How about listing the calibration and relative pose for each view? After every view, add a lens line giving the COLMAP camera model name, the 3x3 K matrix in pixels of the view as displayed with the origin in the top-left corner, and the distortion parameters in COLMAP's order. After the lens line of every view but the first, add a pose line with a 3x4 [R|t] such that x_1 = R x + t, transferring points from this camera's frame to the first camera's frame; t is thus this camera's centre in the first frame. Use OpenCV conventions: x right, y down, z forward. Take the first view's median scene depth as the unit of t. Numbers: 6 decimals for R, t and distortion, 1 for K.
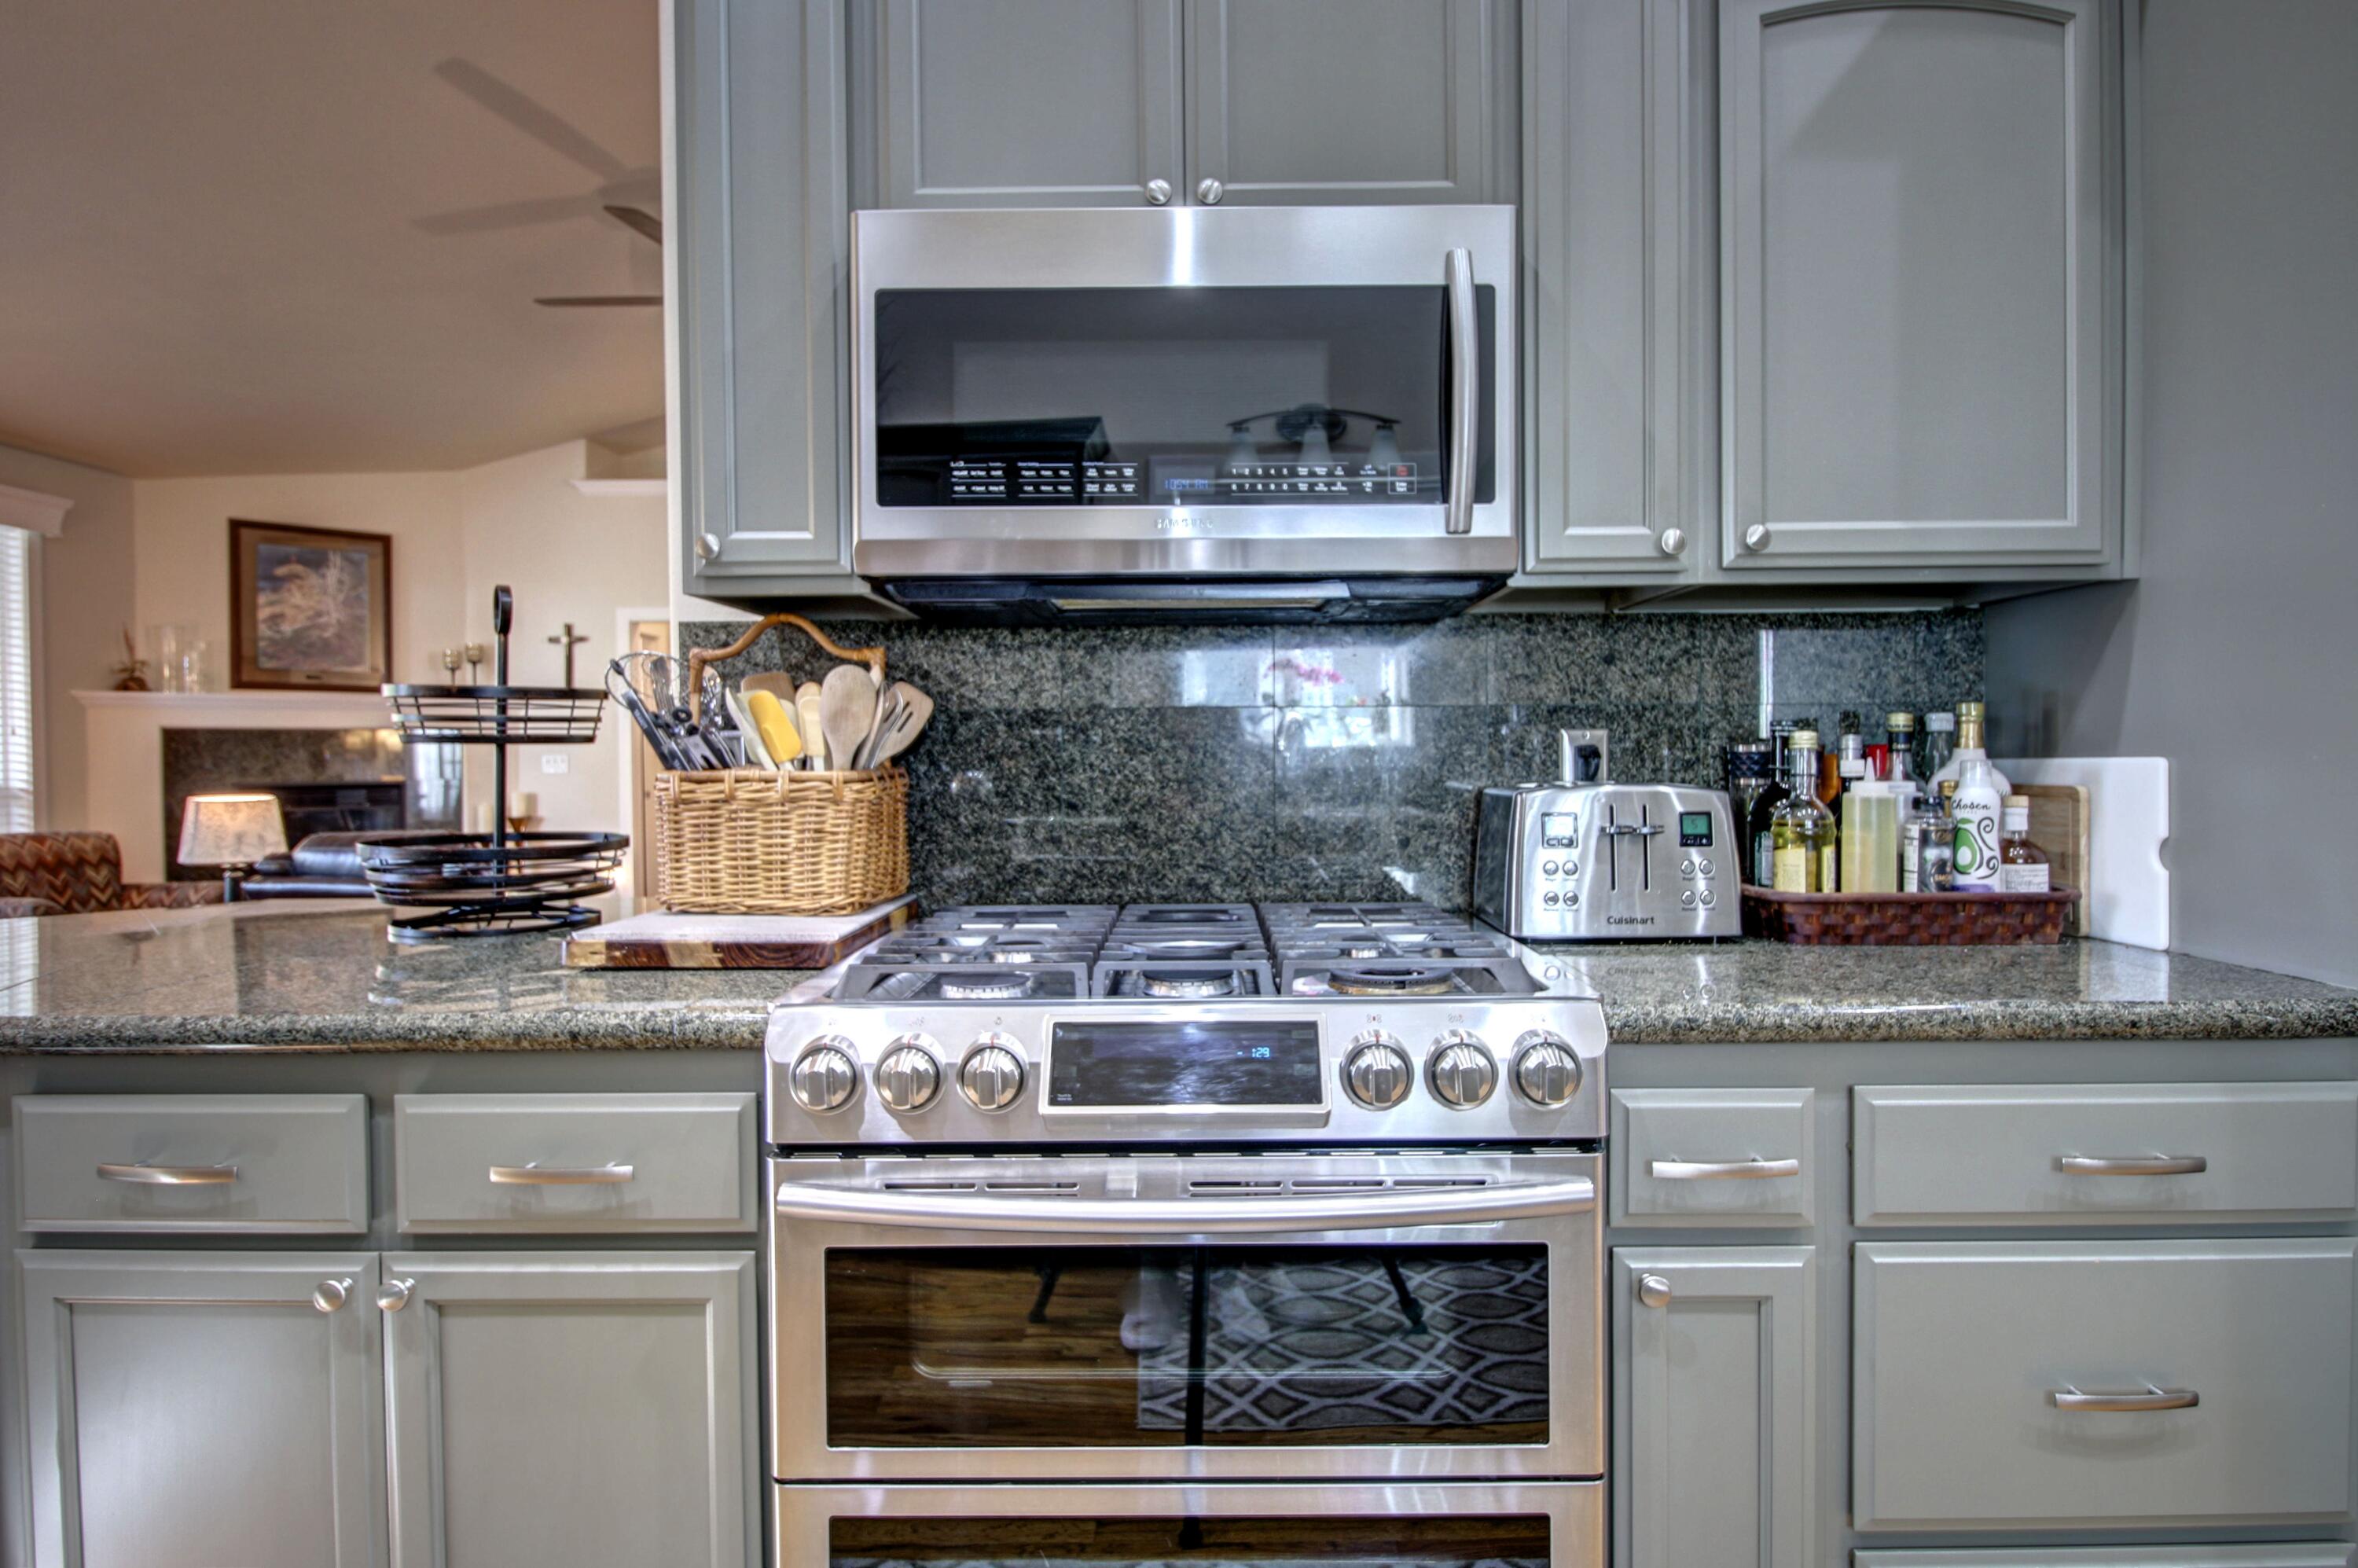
lens RADIAL K [[1257.4, 0, 1198.0], [0, 1257.4, 783.0], [0, 0, 1]] dist [-0.002302, -0.002000]
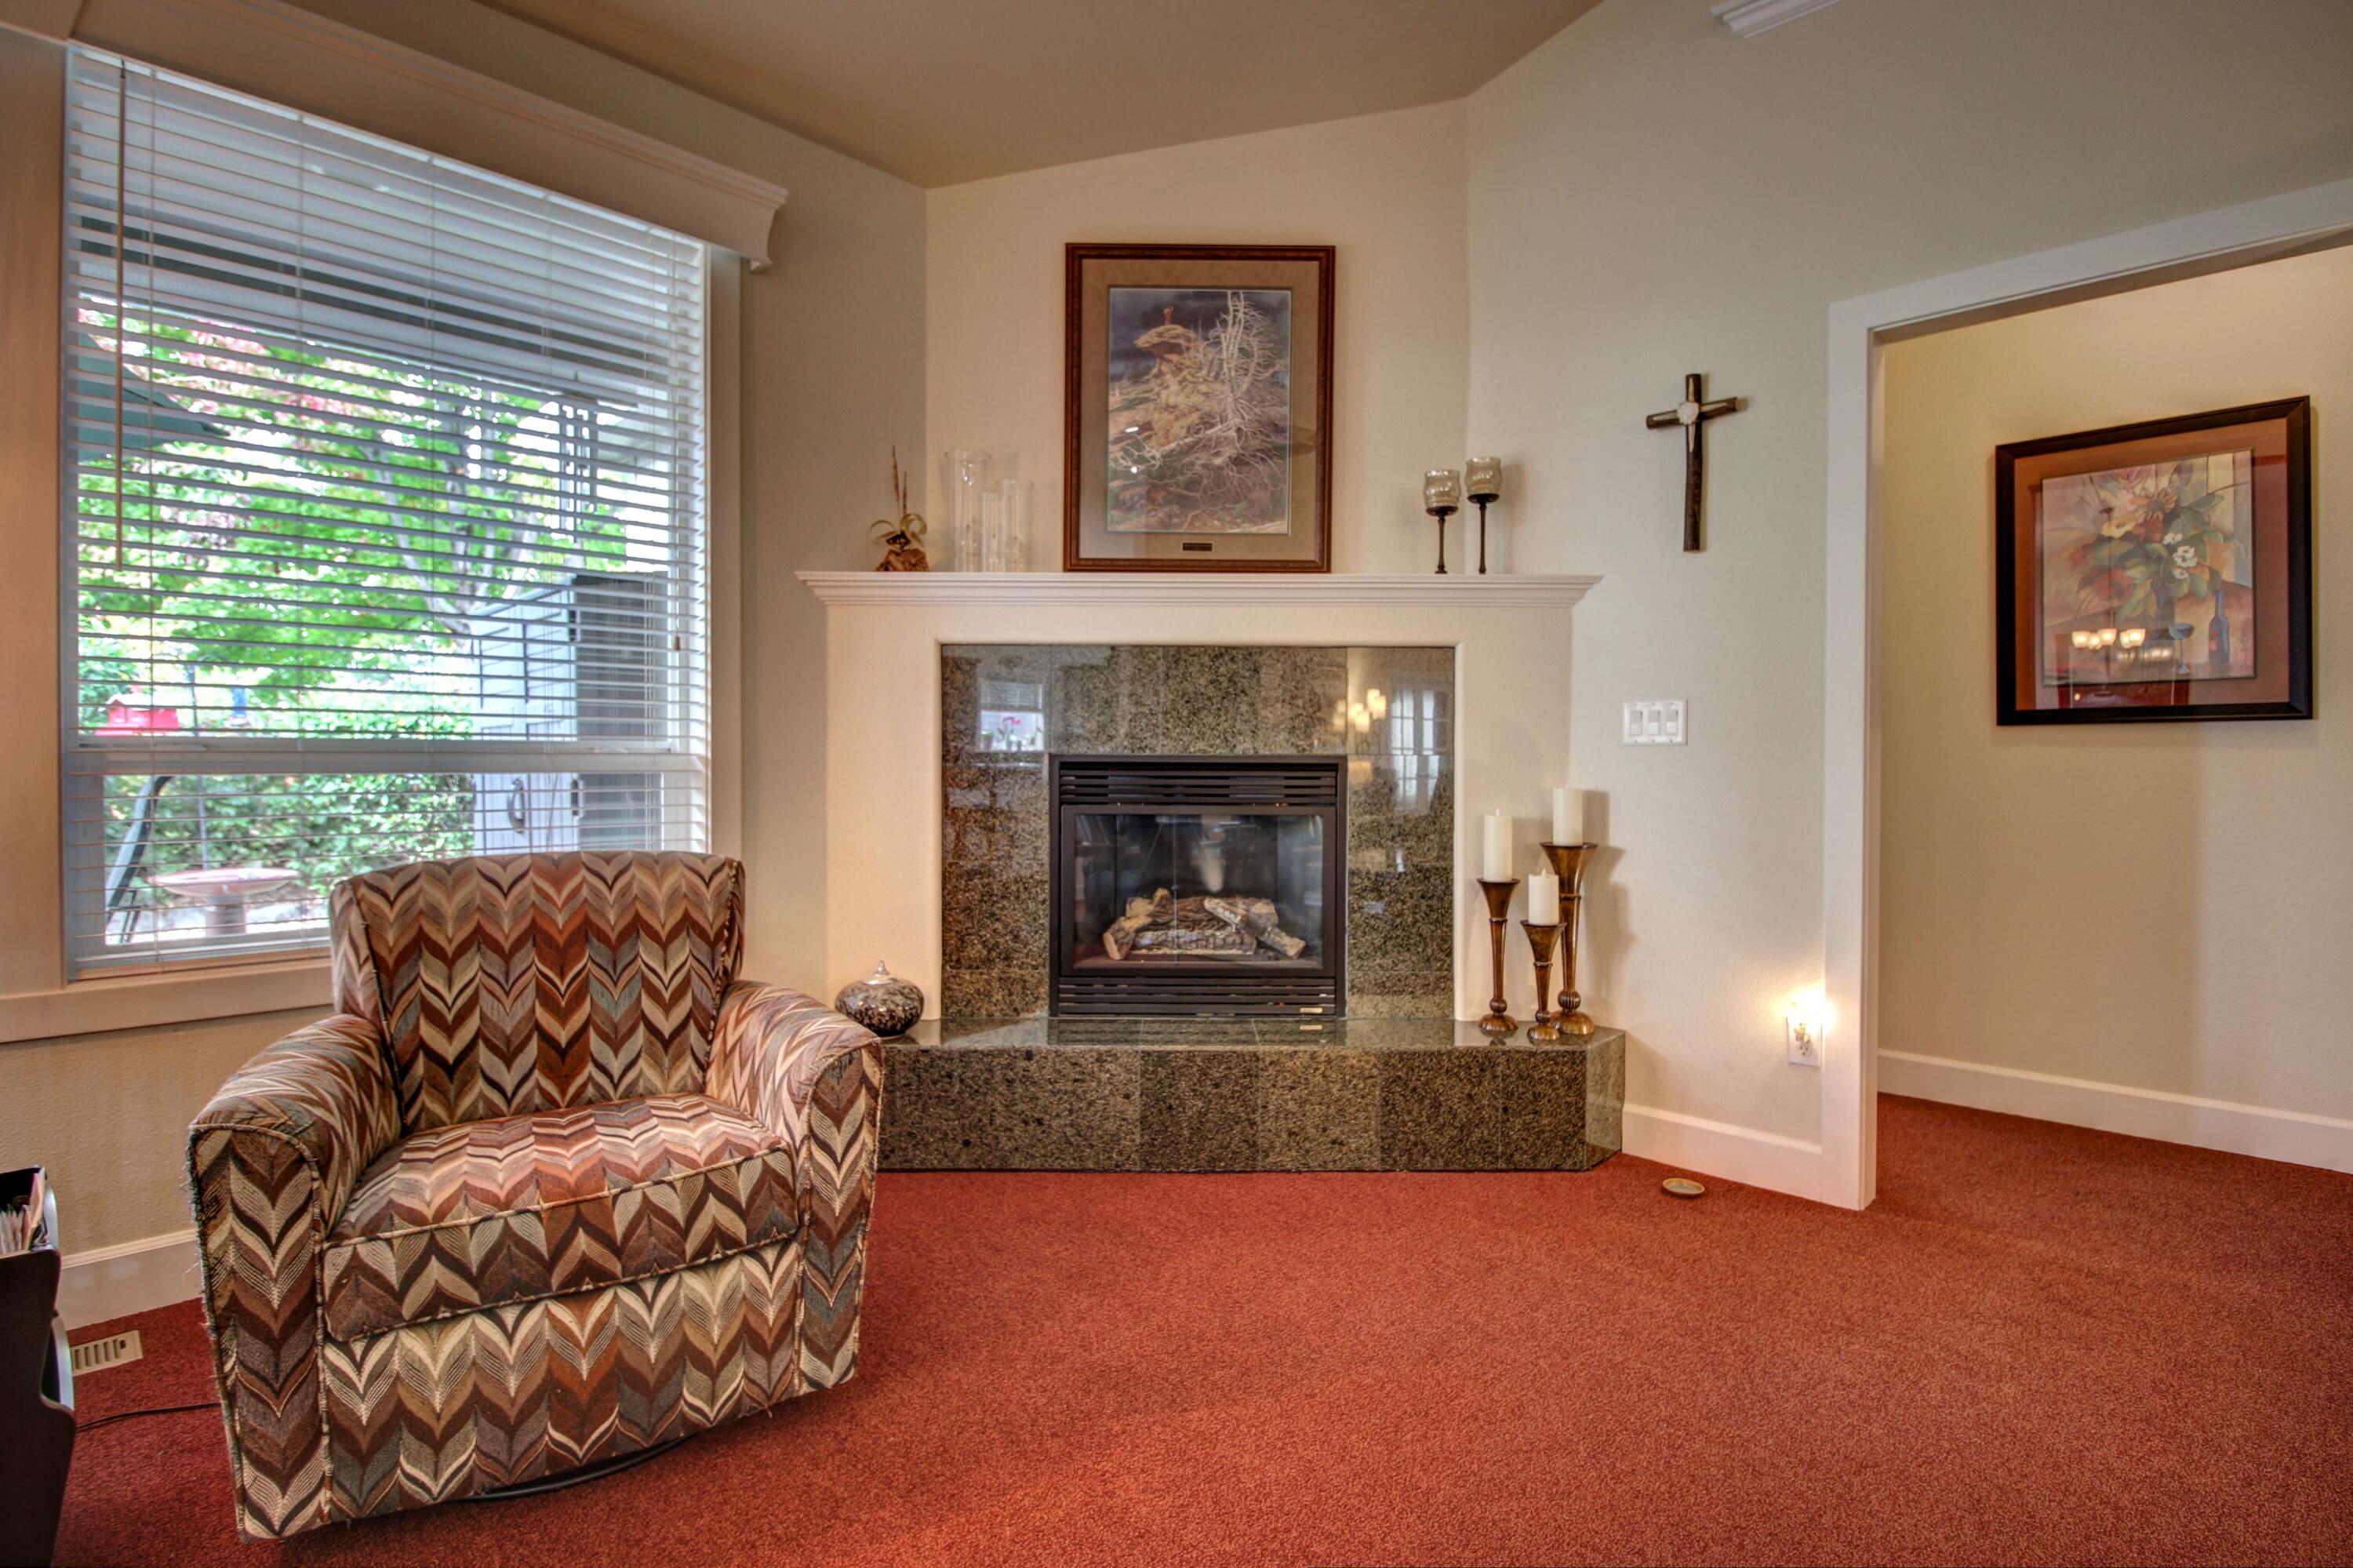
lens RADIAL K [[1117.3, 0, 1184.3], [0, 1117.3, 769.5], [0, 0, 1]] dist [-0.003994, -0.008354]
pose [[0.733692, 0.020980, -0.679158, -0.413599], [-0.025450, 0.999670, 0.003388, 0.003554], [0.679006, 0.014799, 0.733984, 0.688684]]
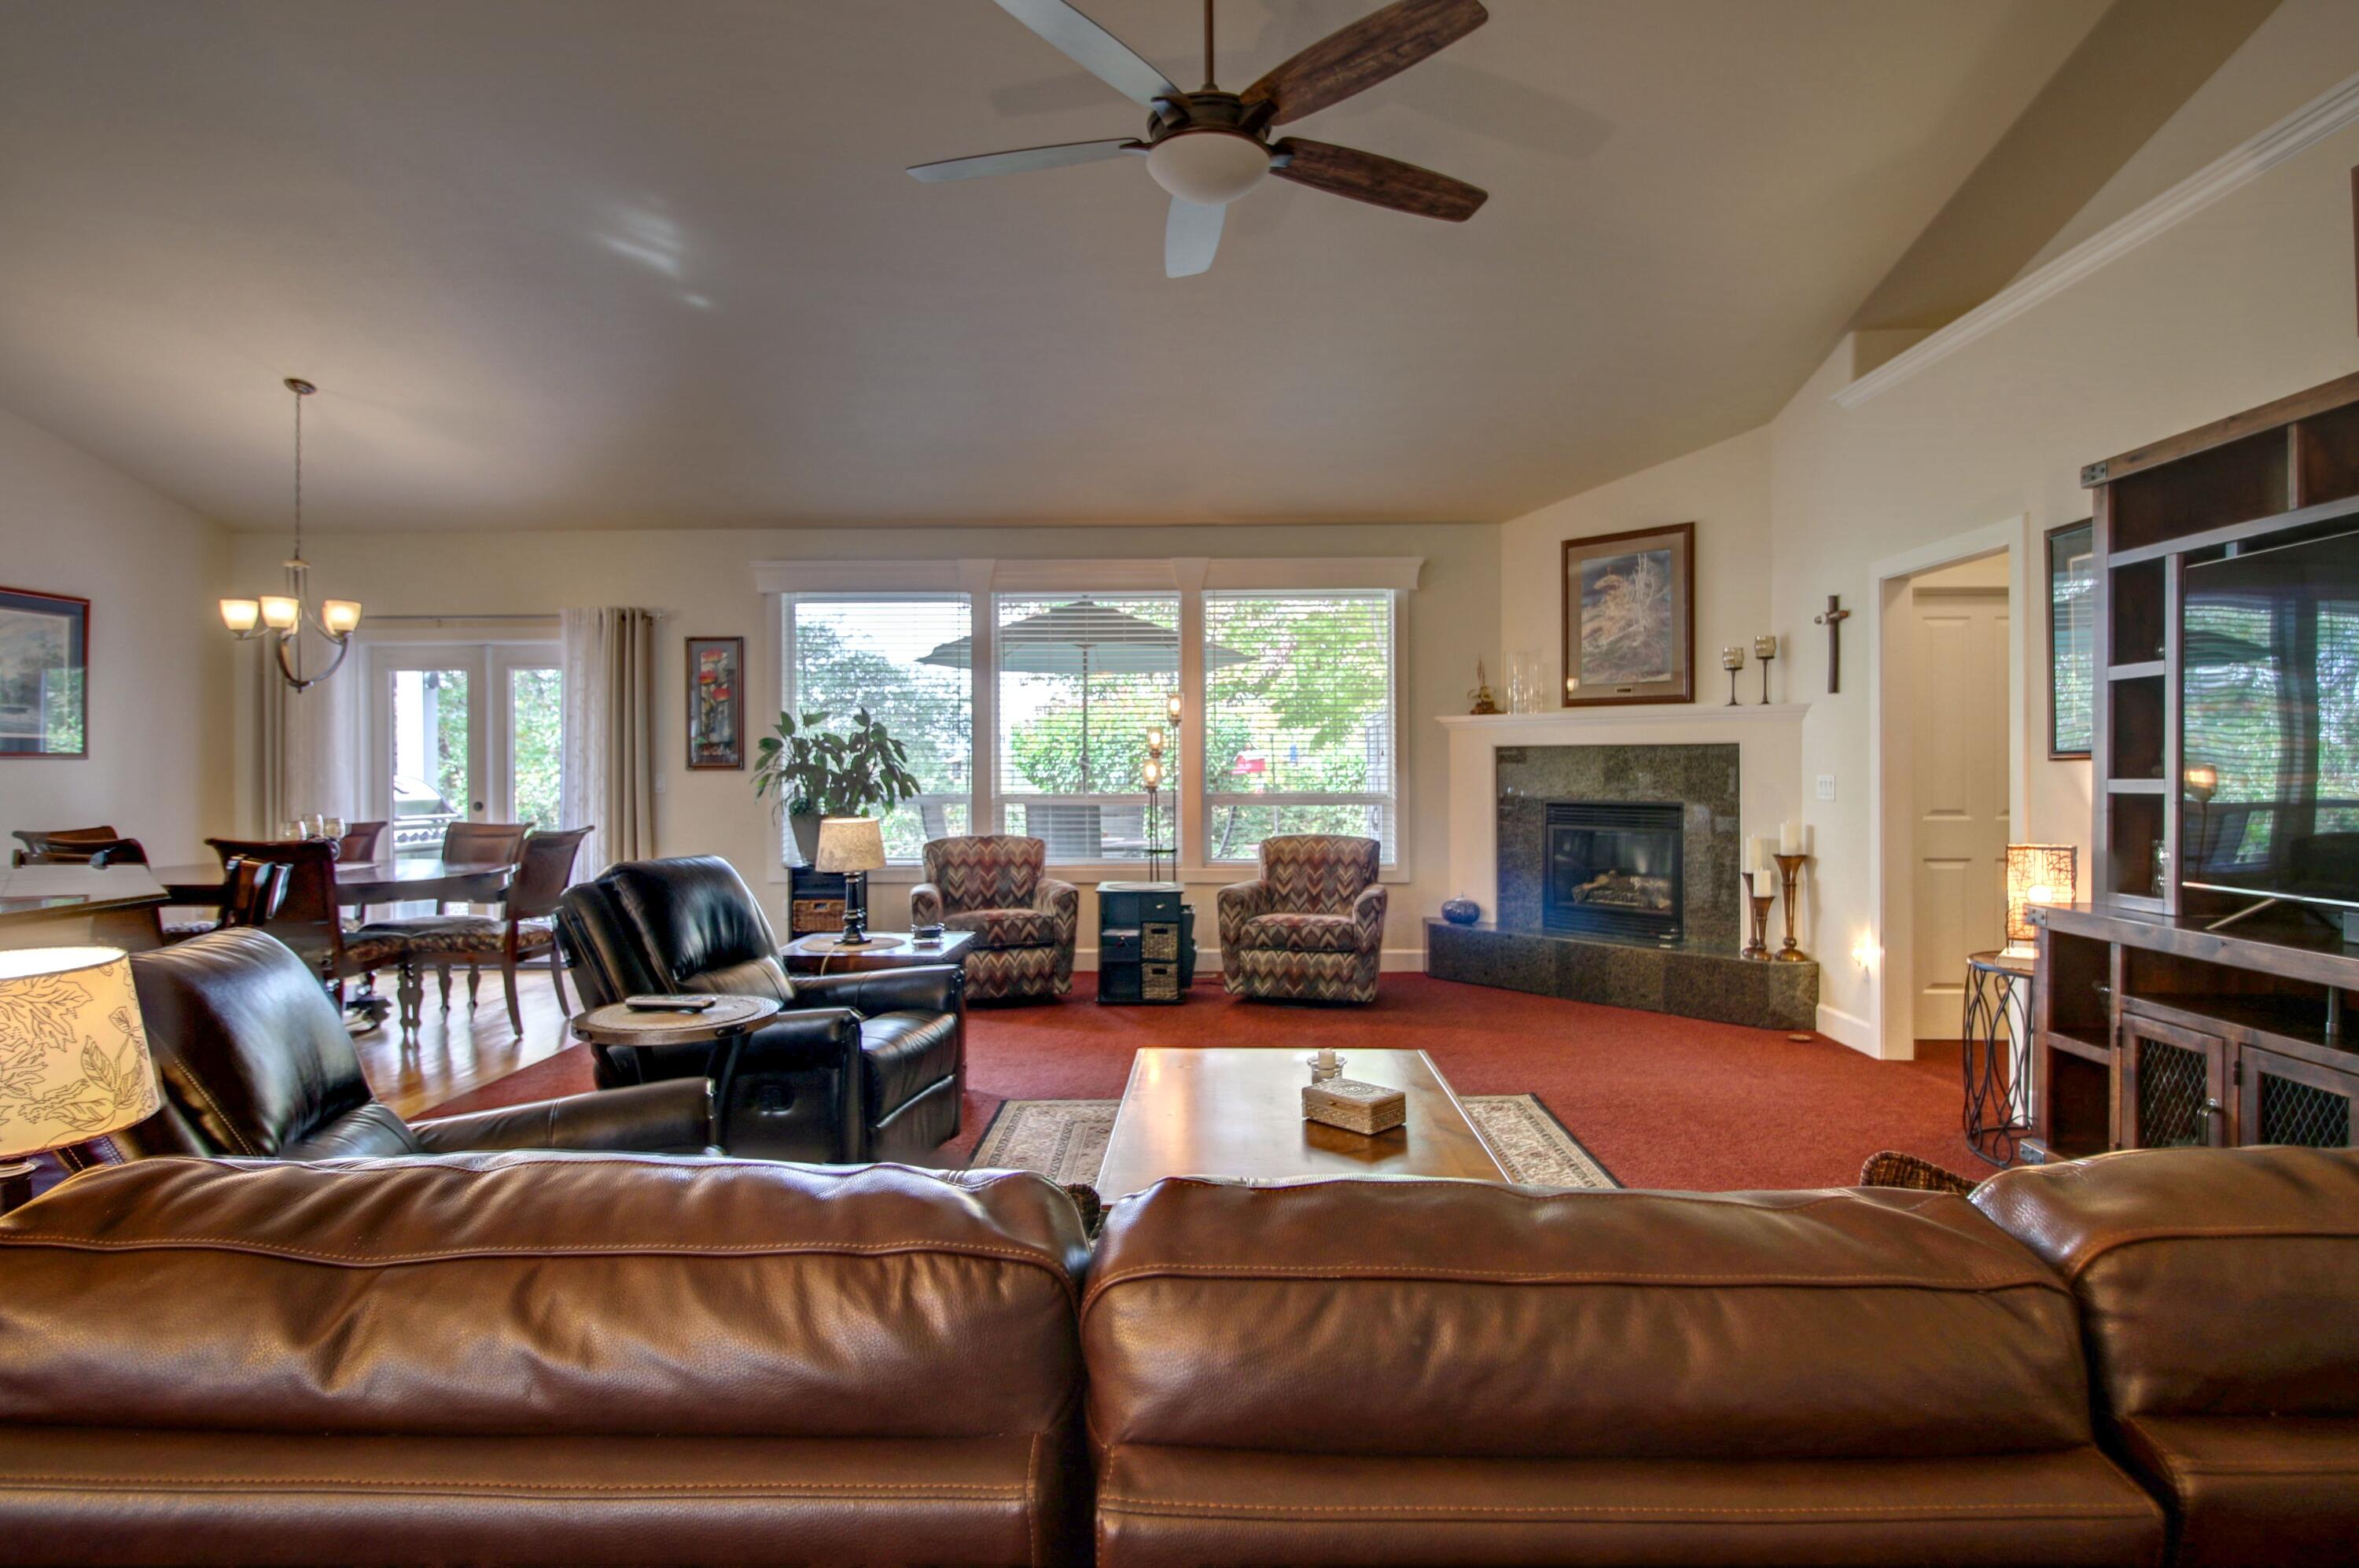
lens RADIAL K [[1200.9, 0, 1193.2], [0, 1200.9, 779.3], [0, 0, 1]] dist [-0.013106, -0.001397]
pose [[-0.008127, 0.024317, -0.999671, 0.213773], [-0.017332, 0.999551, 0.024455, -0.034296], [0.999817, 0.017525, -0.007702, 0.700130]]
